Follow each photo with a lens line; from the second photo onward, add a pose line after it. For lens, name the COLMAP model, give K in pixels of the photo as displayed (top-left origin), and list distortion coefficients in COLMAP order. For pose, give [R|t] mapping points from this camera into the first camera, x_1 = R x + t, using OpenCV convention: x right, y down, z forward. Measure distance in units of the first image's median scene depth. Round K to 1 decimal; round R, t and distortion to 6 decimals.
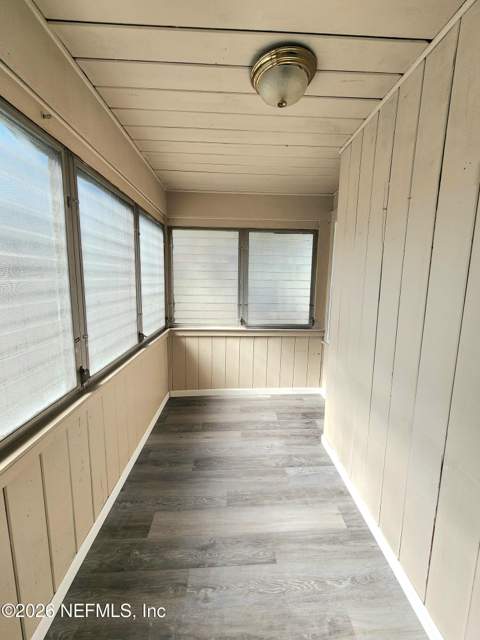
lens RADIAL K [[260.8, 0, 241.8], [0, 260.8, 317.7], [0, 0, 1]] dist [-0.013752, -0.000104]
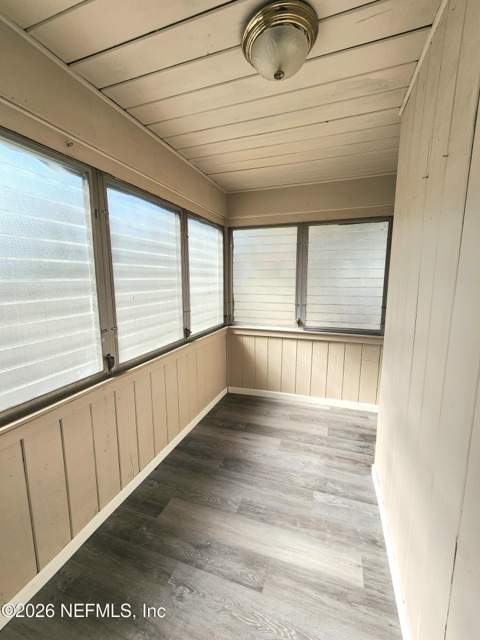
lens RADIAL K [[260.8, 0, 240.7], [0, 260.8, 318.0], [0, 0, 1]] dist [-0.013752, -0.000104]
pose [[0.925844, 0.039657, -0.375819, 0.259074], [-0.038974, 0.999196, 0.009422, -0.005553], [0.375890, 0.005924, 0.926645, 0.098331]]
